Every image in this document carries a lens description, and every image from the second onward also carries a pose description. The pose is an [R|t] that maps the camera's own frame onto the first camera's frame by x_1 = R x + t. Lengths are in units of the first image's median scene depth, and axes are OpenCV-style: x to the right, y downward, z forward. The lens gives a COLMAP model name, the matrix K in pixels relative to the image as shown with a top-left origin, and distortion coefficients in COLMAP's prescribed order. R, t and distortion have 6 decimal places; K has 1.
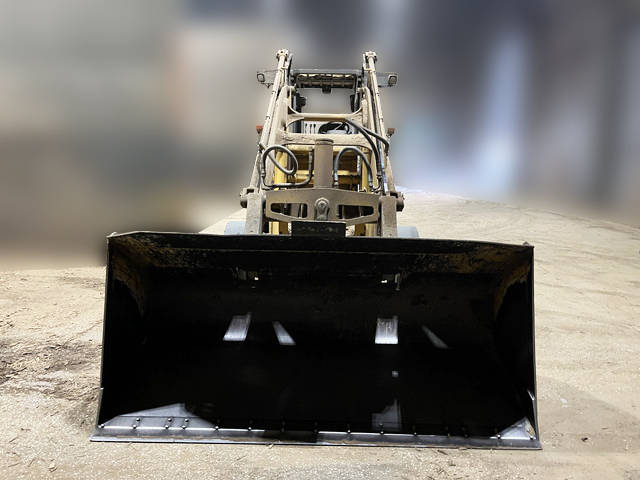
lens RADIAL K [[482.4, 0, 320.8], [0, 482.4, 240.9], [0, 0, 1]] dist [0.032982, -0.021406]
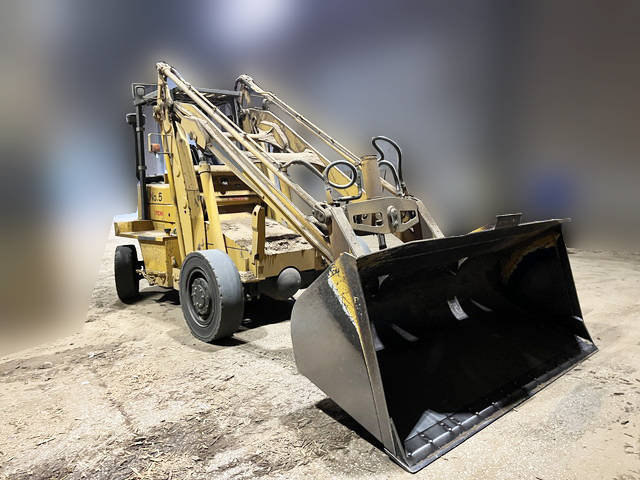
lens RADIAL K [[482.4, 0, 322.4], [0, 482.4, 241.3], [0, 0, 1]] dist [0.032982, -0.021406]
pose [[0.746241, -0.124291, 0.653970, -1.133639], [0.161679, 0.986839, 0.003064, -0.050387], [-0.645744, 0.103446, 0.756514, 0.368840]]
